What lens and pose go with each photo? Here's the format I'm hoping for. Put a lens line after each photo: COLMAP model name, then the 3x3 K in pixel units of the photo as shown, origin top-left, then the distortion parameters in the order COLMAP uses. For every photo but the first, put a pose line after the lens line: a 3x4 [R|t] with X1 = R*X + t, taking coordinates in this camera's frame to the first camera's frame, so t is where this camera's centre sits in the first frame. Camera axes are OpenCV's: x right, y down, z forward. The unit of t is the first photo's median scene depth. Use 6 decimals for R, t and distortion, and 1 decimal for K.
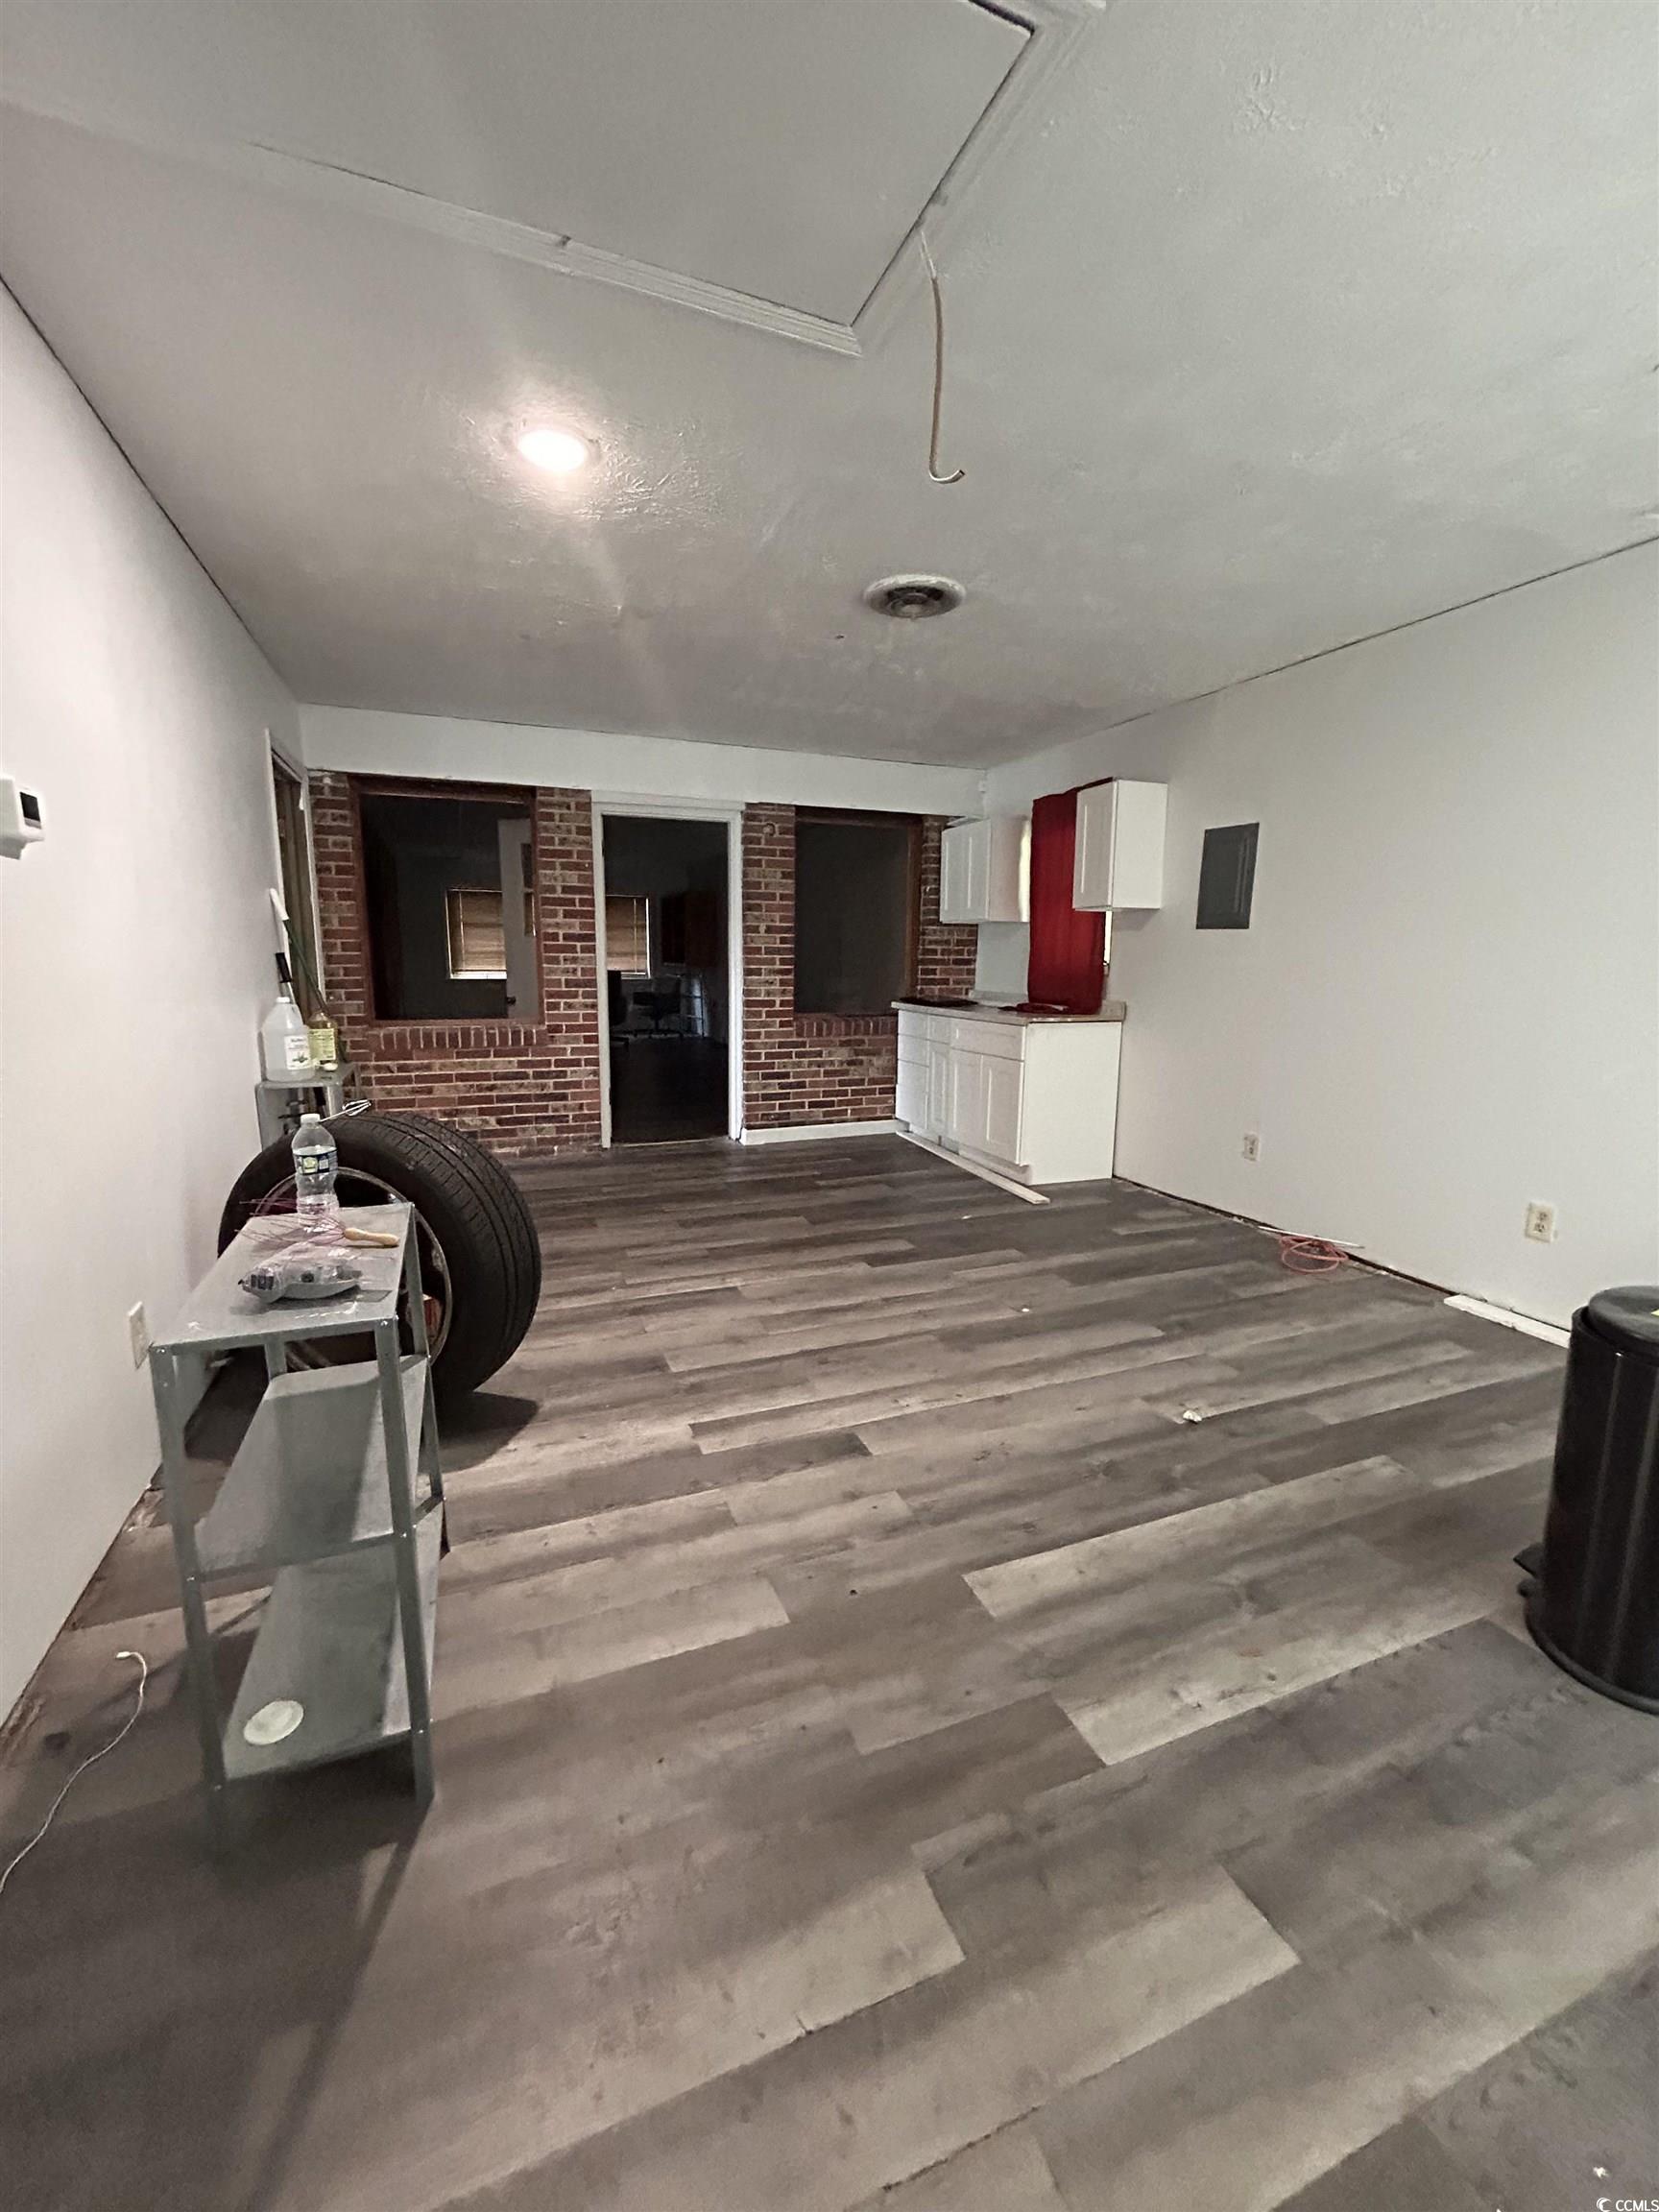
lens RADIAL K [[893.9, 0, 831.0], [0, 893.9, 1100.9], [0, 0, 1]] dist [-0.003435, 0.002272]
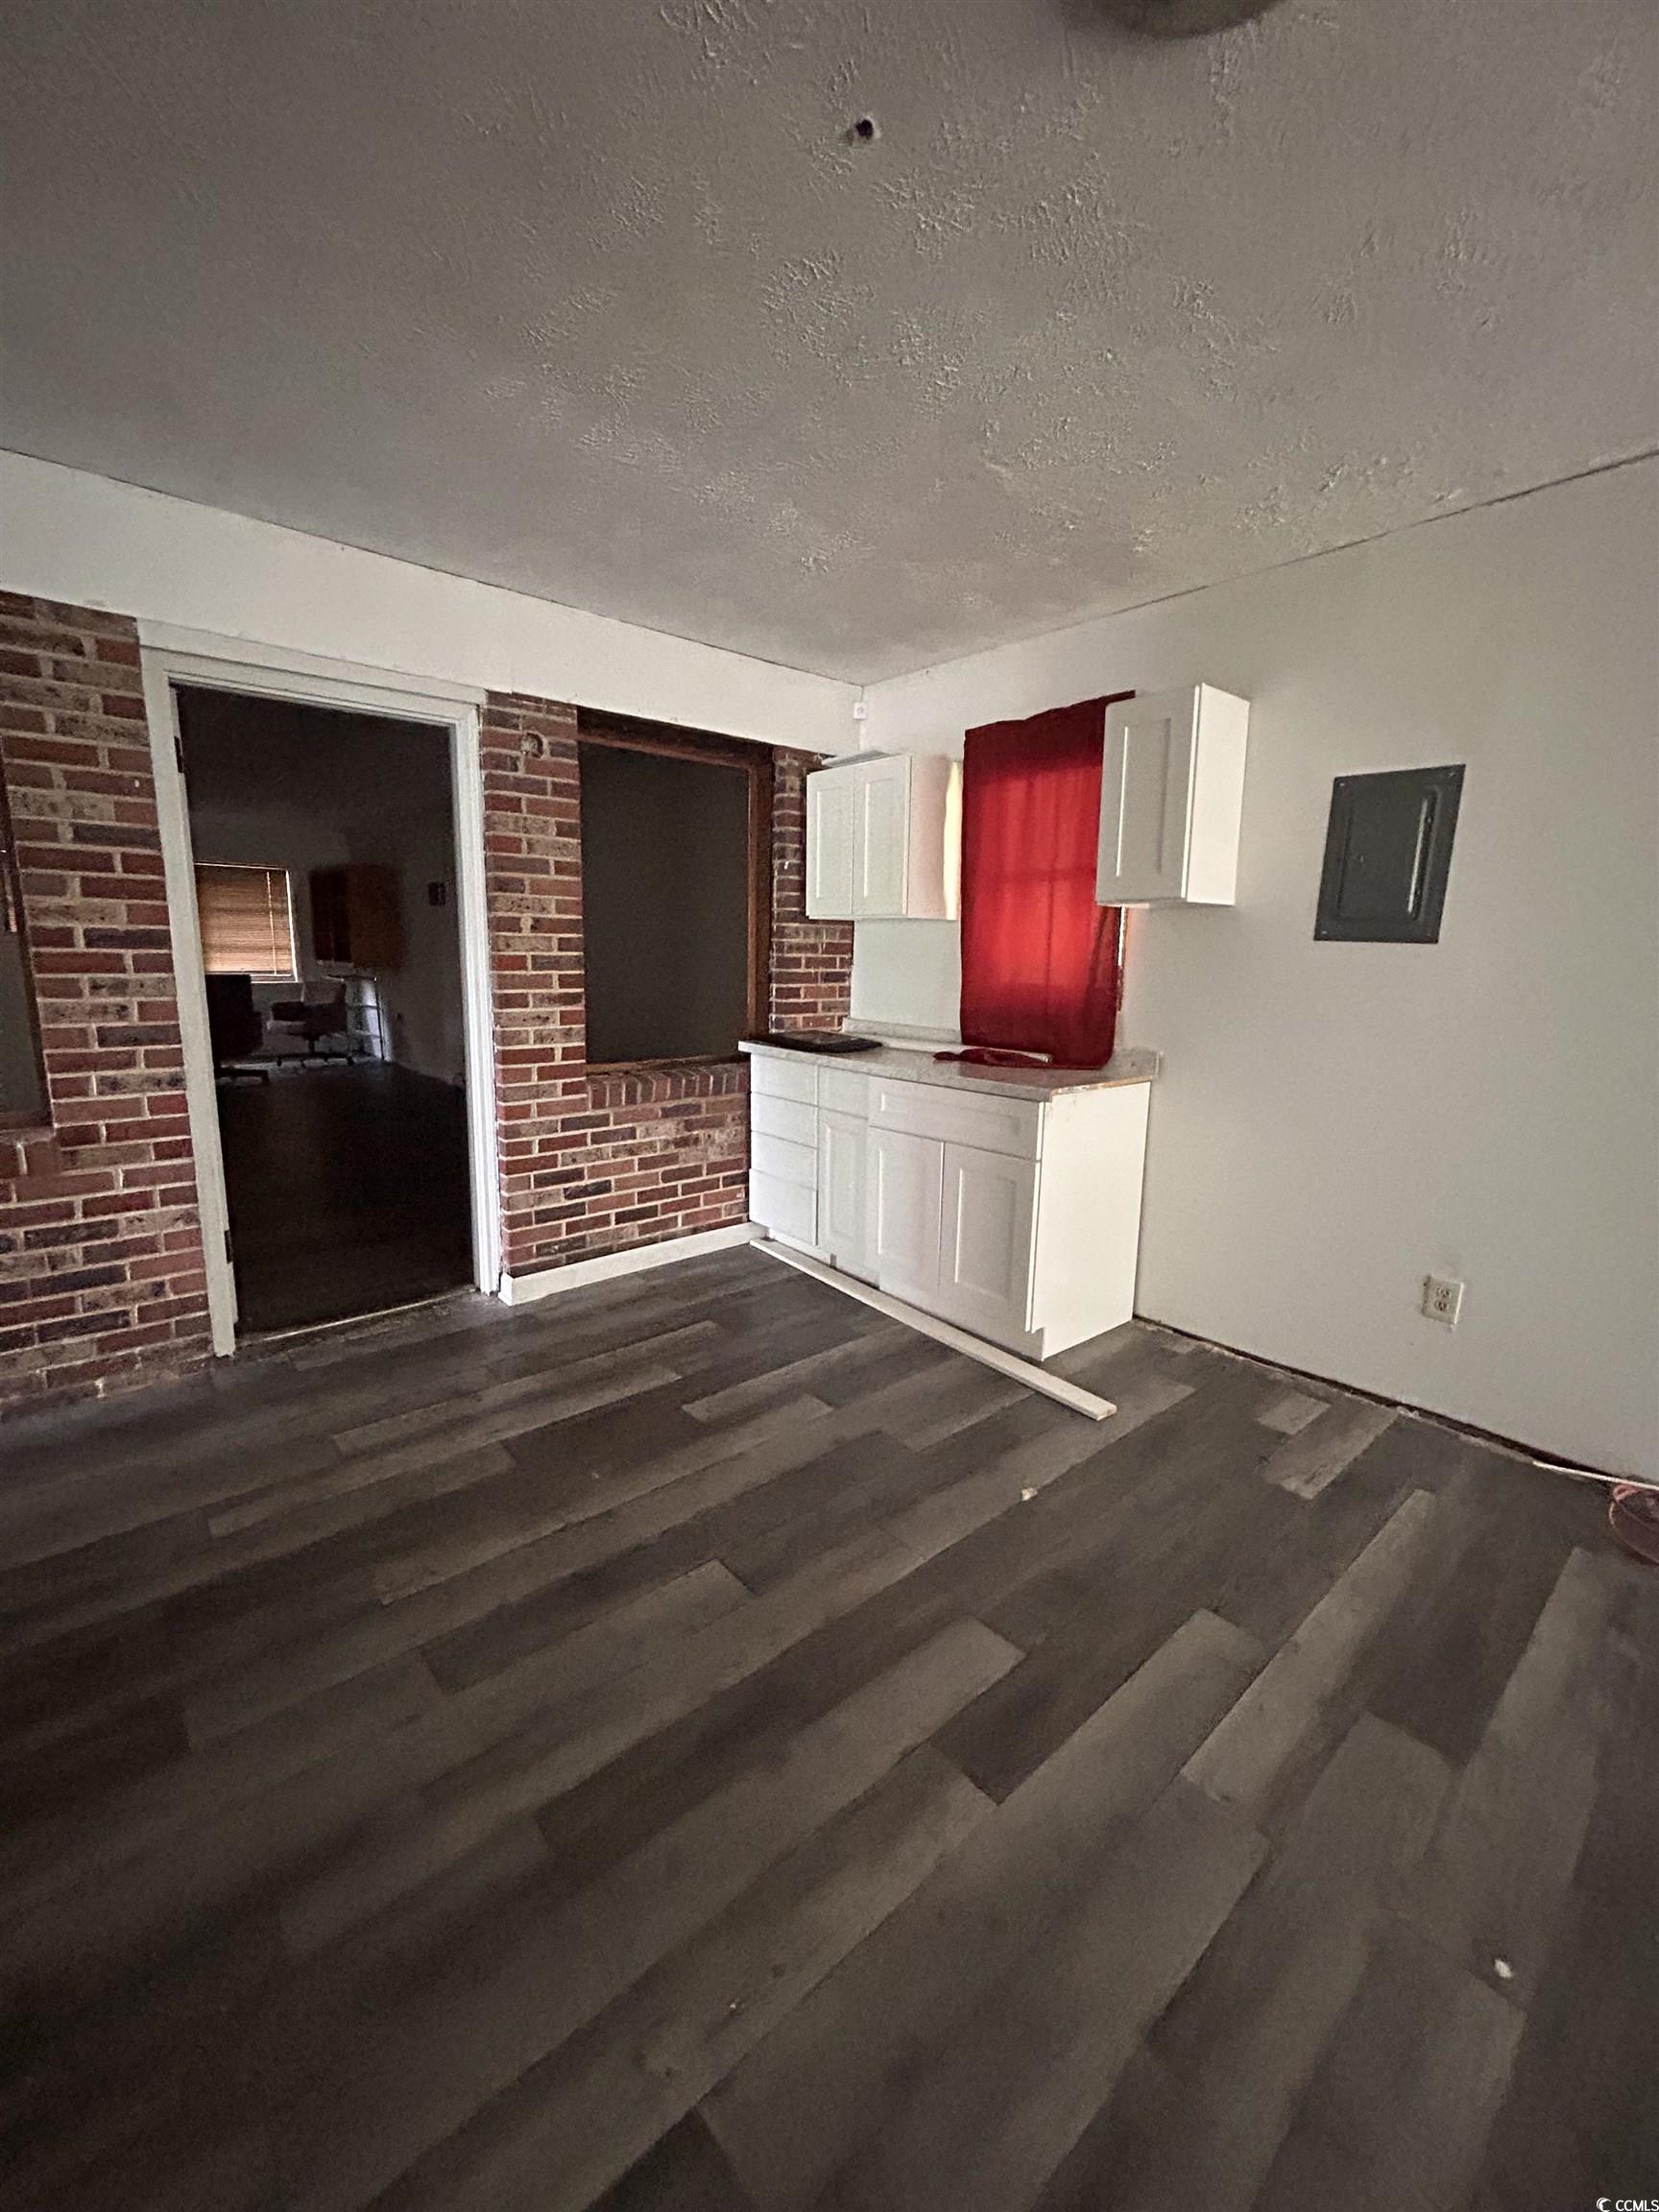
lens RADIAL K [[893.9, 0, 830.7], [0, 893.9, 1101.4], [0, 0, 1]] dist [-0.003435, 0.002272]
pose [[0.943561, -0.049937, 0.327411, -0.087118], [0.045454, 0.998739, 0.021334, -0.086107], [-0.328064, -0.005247, 0.944641, 0.413492]]
